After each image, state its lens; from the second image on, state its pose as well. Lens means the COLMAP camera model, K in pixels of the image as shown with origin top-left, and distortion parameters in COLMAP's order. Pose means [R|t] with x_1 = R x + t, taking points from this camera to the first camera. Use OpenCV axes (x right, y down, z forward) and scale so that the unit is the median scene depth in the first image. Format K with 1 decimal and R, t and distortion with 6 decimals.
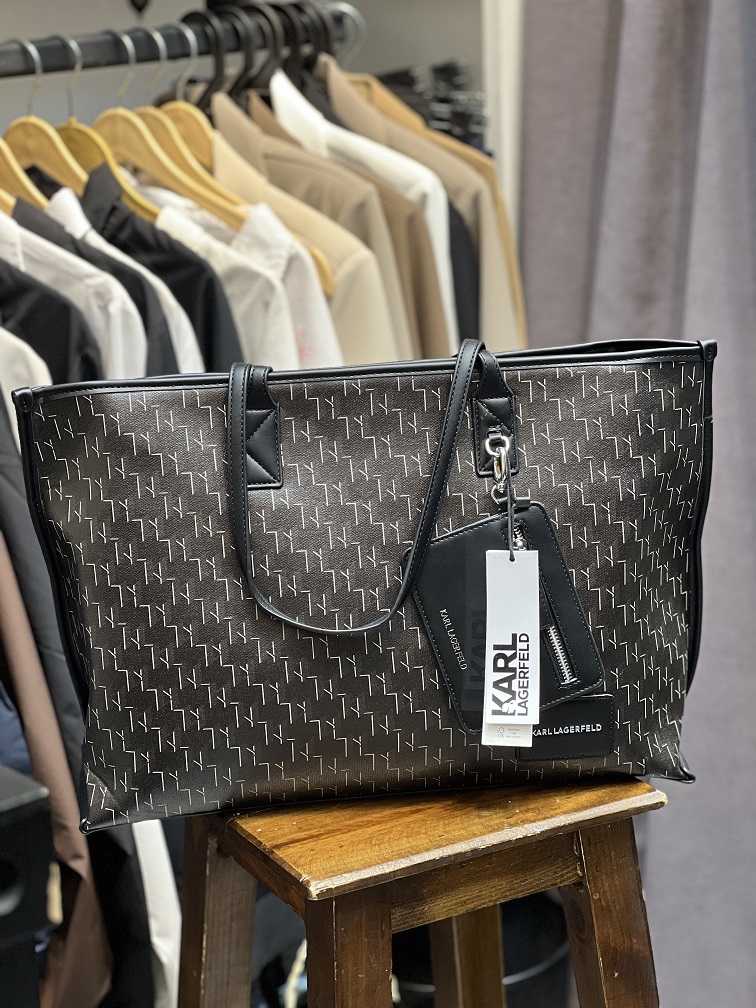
lens RADIAL K [[2228.0, 0, 378.0], [0, 2228.0, 500.1], [0, 0, 1]] dist [-0.386038, 8.533038]
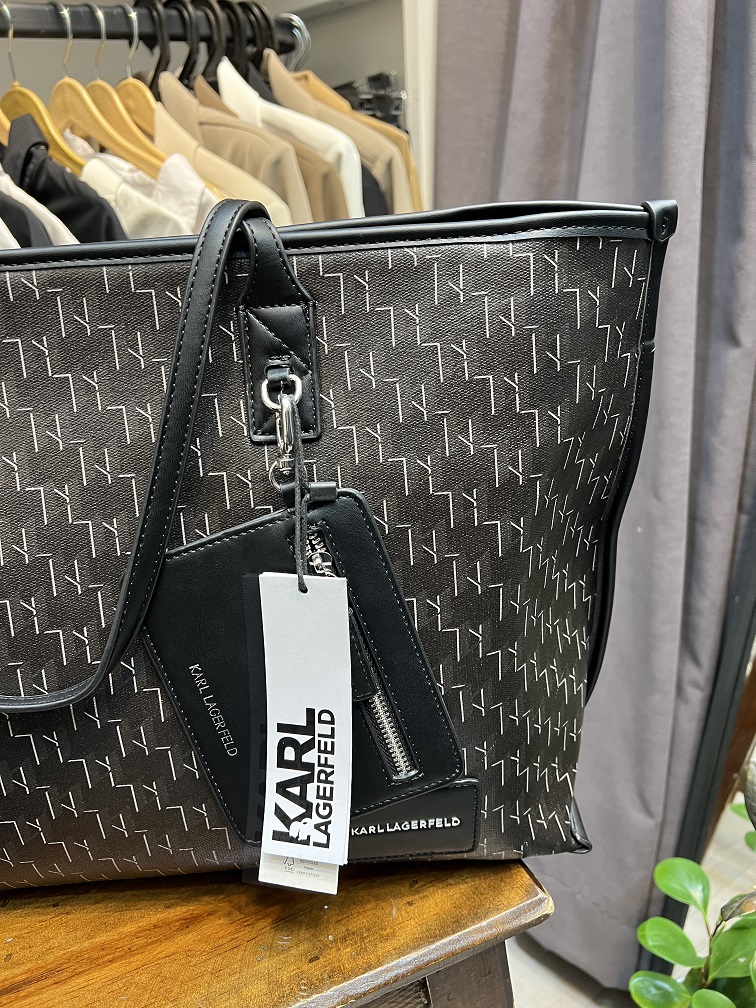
lens RADIAL K [[767.9, 0, 370.2], [0, 767.9, 513.2], [0, 0, 1]] dist [0.064834, -0.102982]
pose [[0.997312, 0.015034, -0.071715, 0.089414], [-0.004463, 0.989371, 0.145347, -0.021790], [0.073138, -0.144636, 0.986778, 0.785542]]
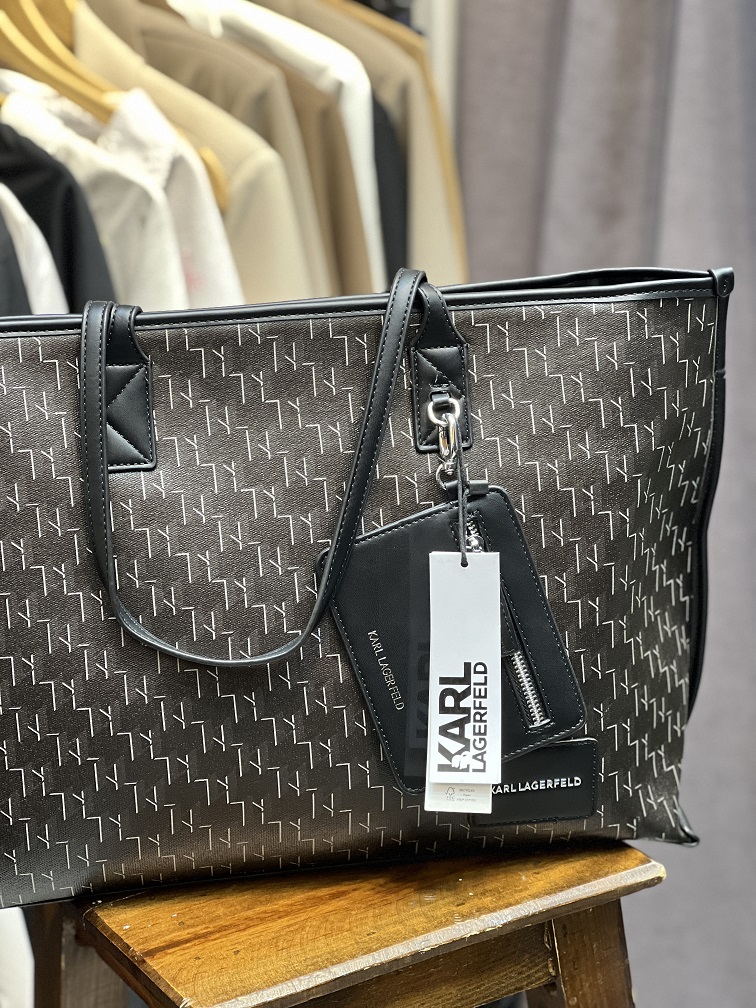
lens RADIAL K [[2257.4, 0, 381.4], [0, 2257.4, 487.3], [0, 0, 1]] dist [-0.365964, 8.575597]
pose [[0.999071, -0.004480, 0.042872, 0.000084], [0.003114, 0.999487, 0.031871, -0.022707], [-0.042993, -0.031708, 0.998572, 0.239335]]
